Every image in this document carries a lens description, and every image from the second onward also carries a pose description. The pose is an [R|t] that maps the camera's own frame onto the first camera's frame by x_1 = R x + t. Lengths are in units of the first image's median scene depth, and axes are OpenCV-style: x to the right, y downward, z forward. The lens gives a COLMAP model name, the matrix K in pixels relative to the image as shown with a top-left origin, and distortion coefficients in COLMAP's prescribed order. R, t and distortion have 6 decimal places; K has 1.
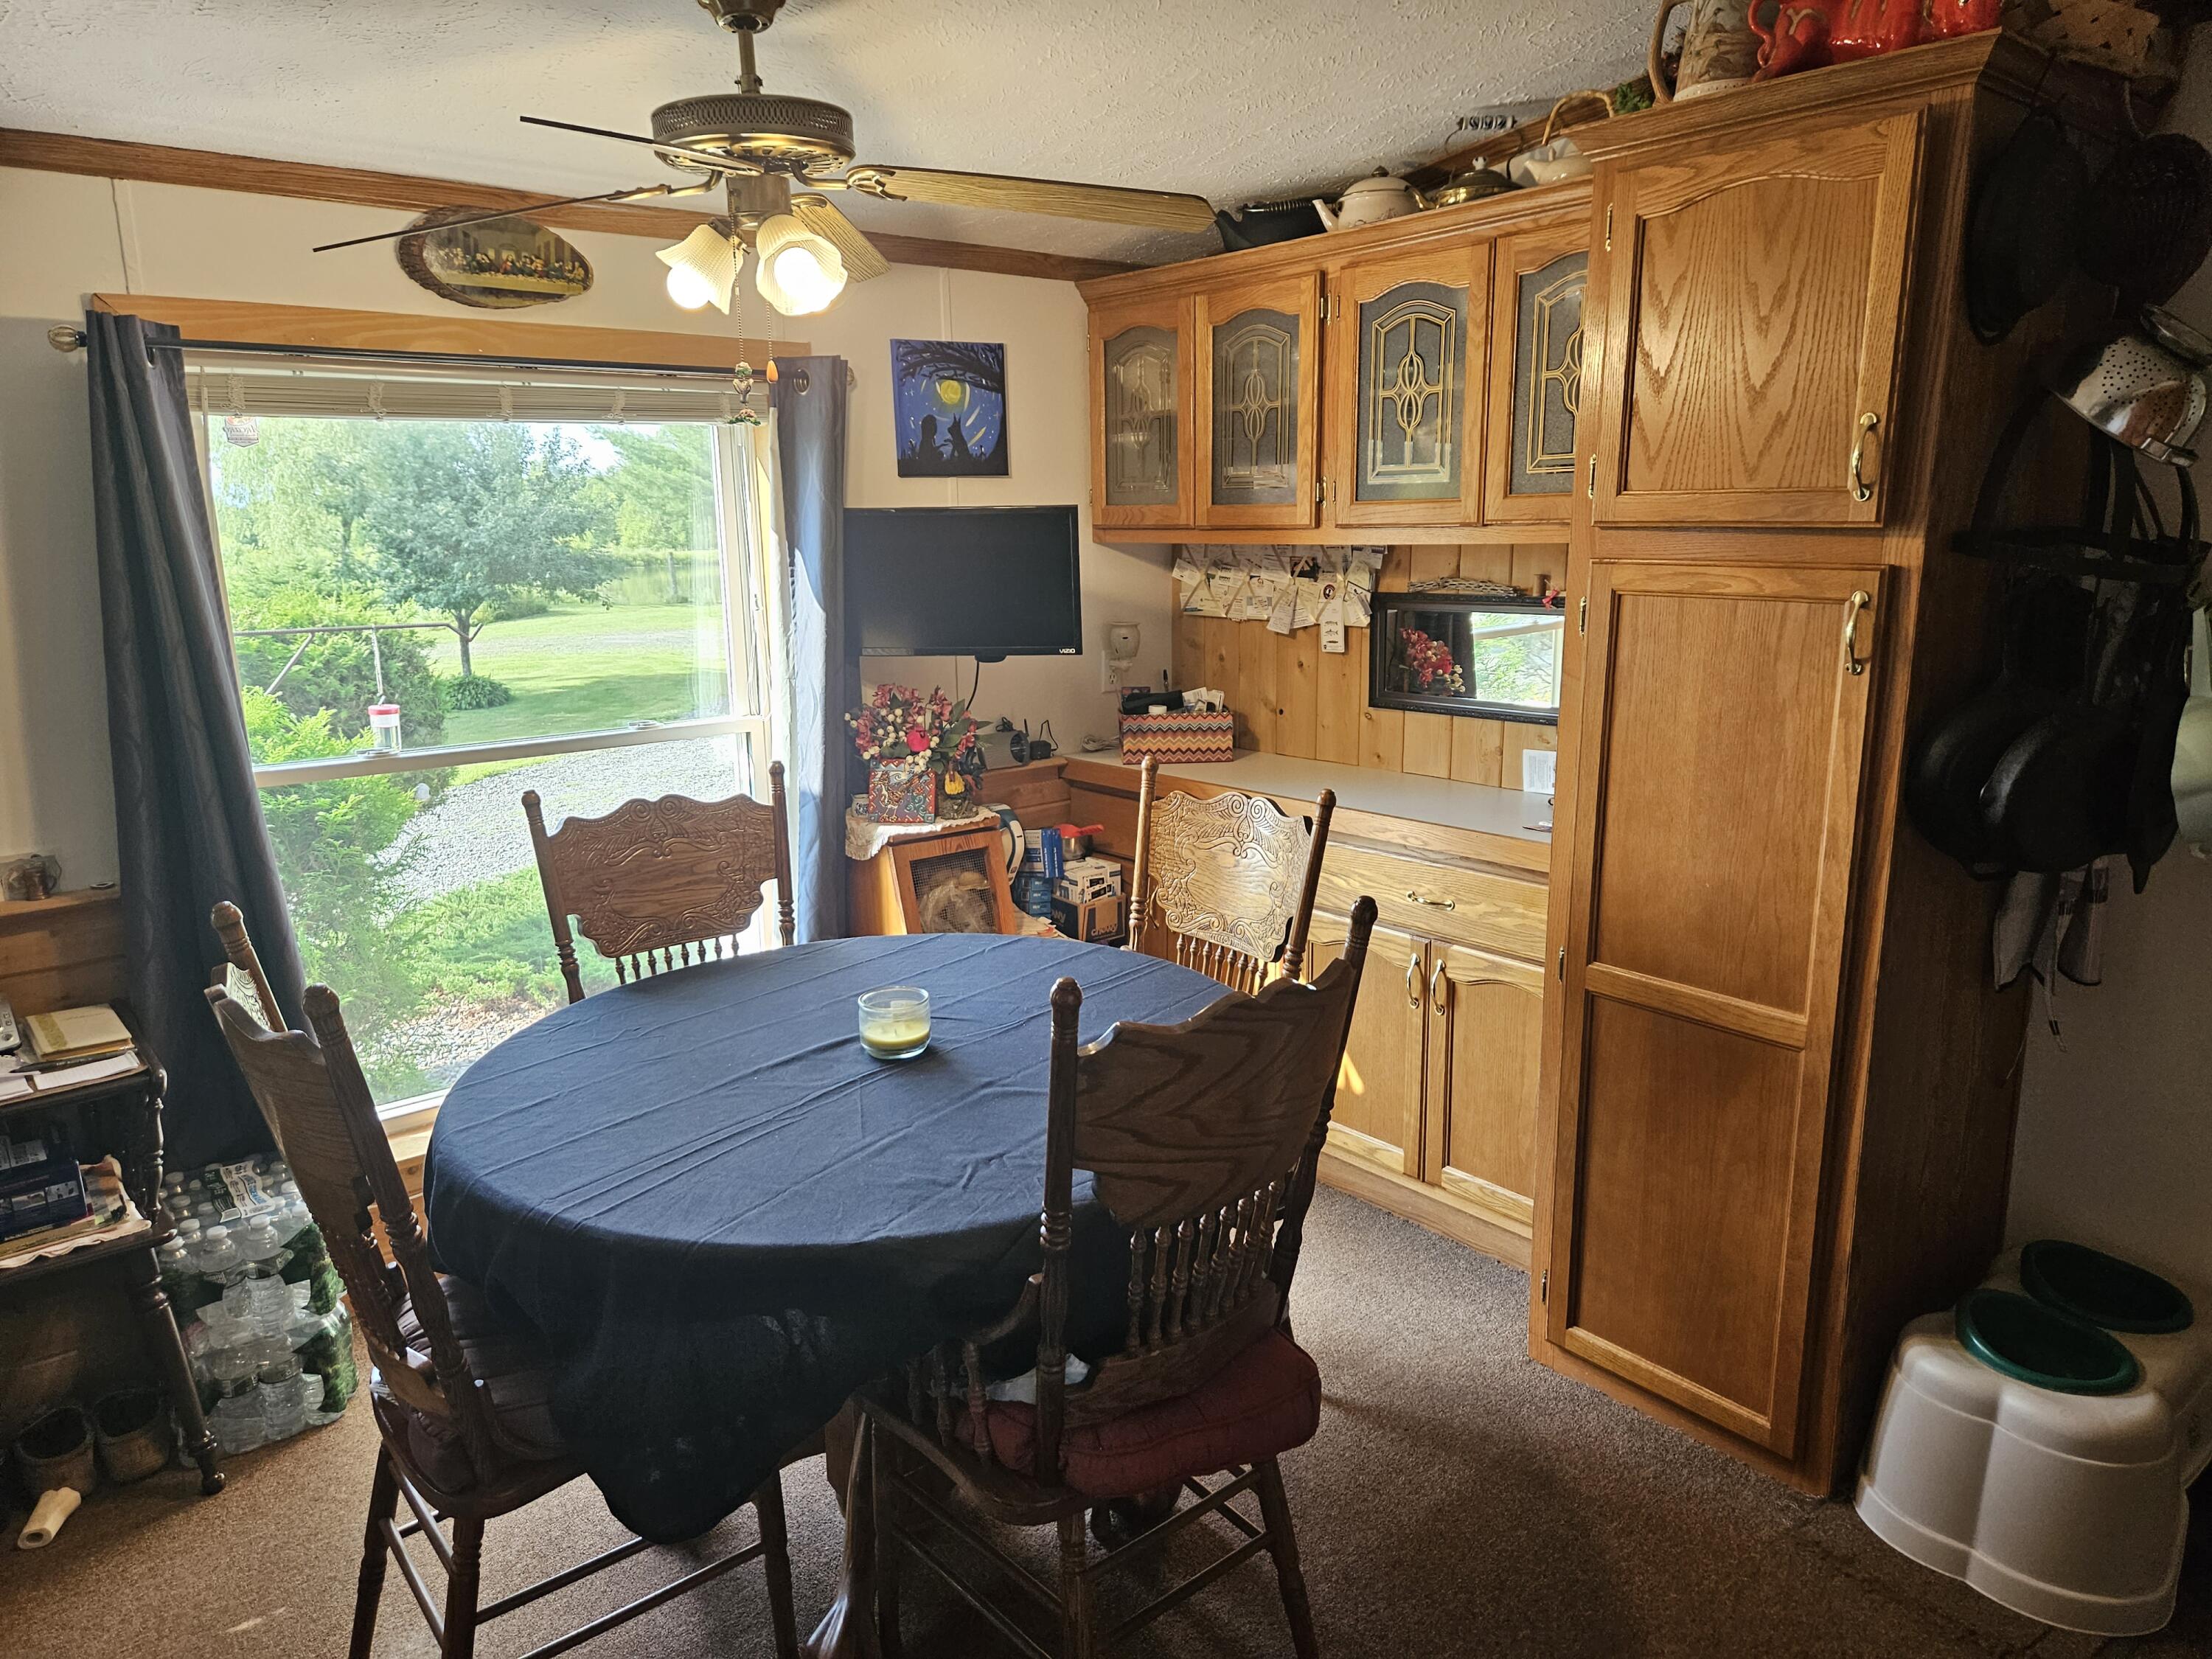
lens RADIAL K [[1475.8, 0, 1106.0], [0, 1475.8, 829.5], [0, 0, 1]] dist [0.001270, -0.000162]
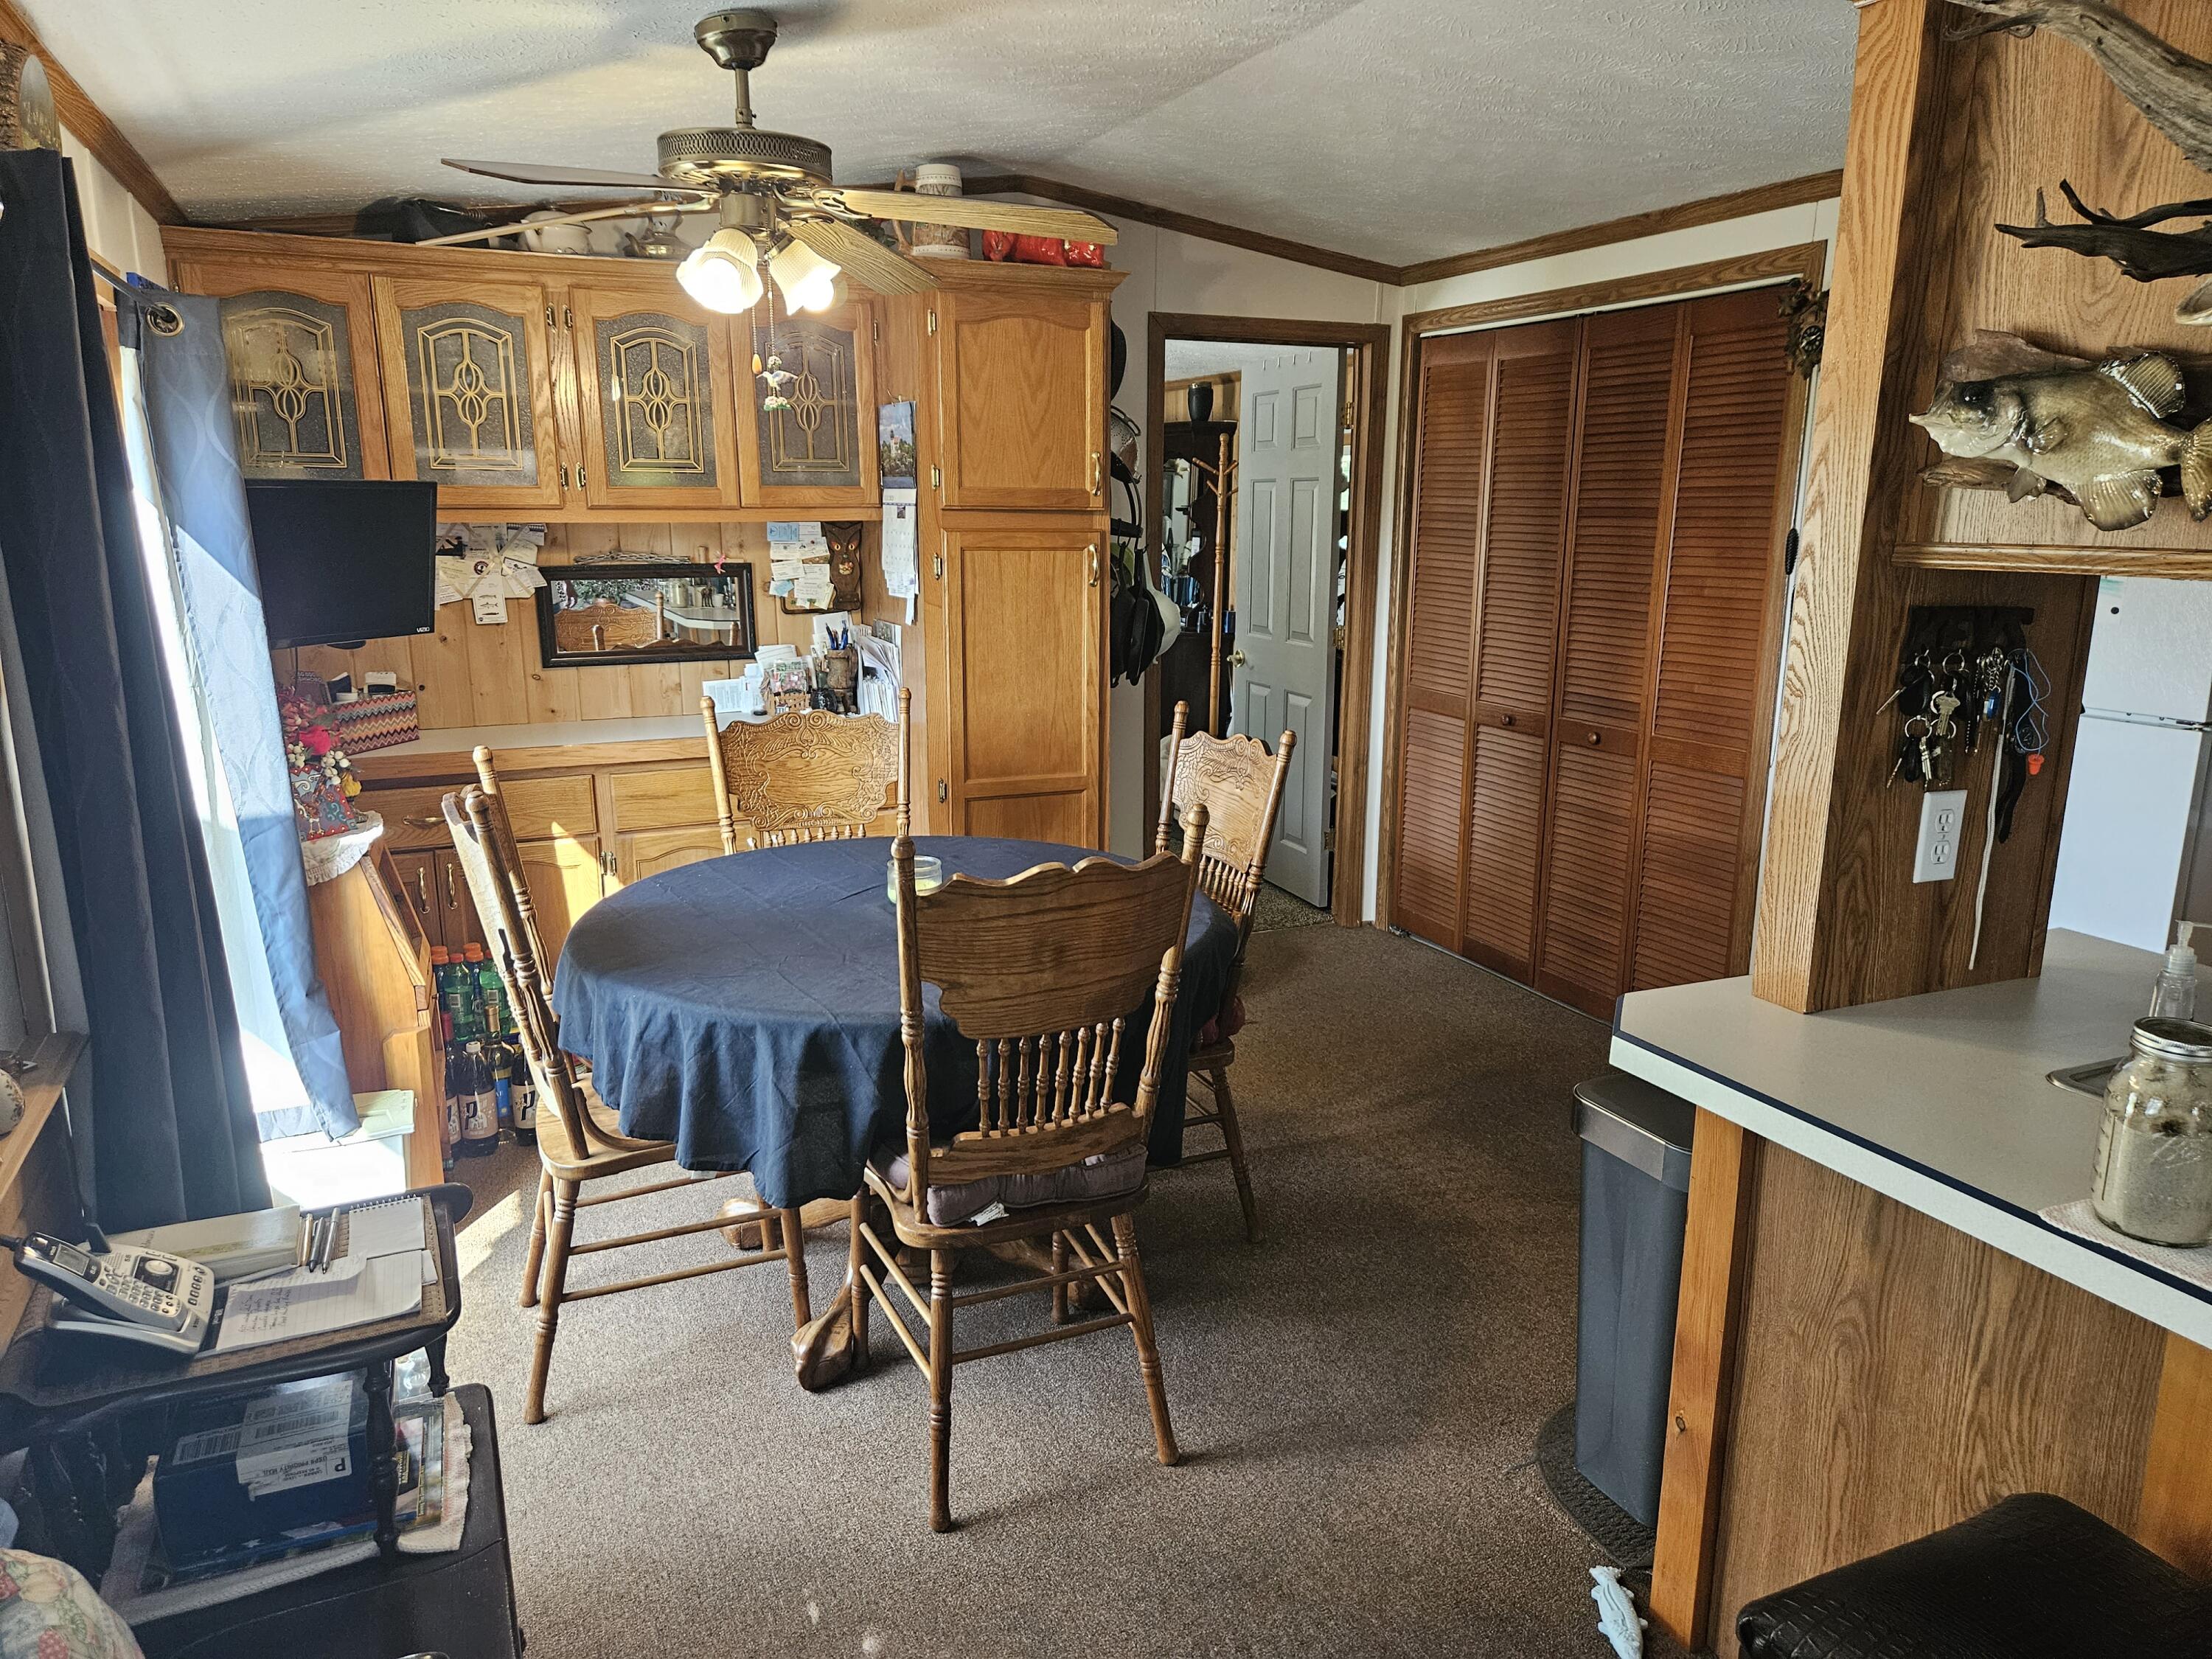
lens RADIAL K [[1475.8, 0, 1106.0], [0, 1475.8, 829.5], [0, 0, 1]] dist [0.001270, -0.000162]
pose [[0.255187, -0.193096, 0.947414, -0.879133], [0.194402, 0.970093, 0.145356, -0.046985], [-0.947147, 0.147086, 0.285093, 0.310623]]
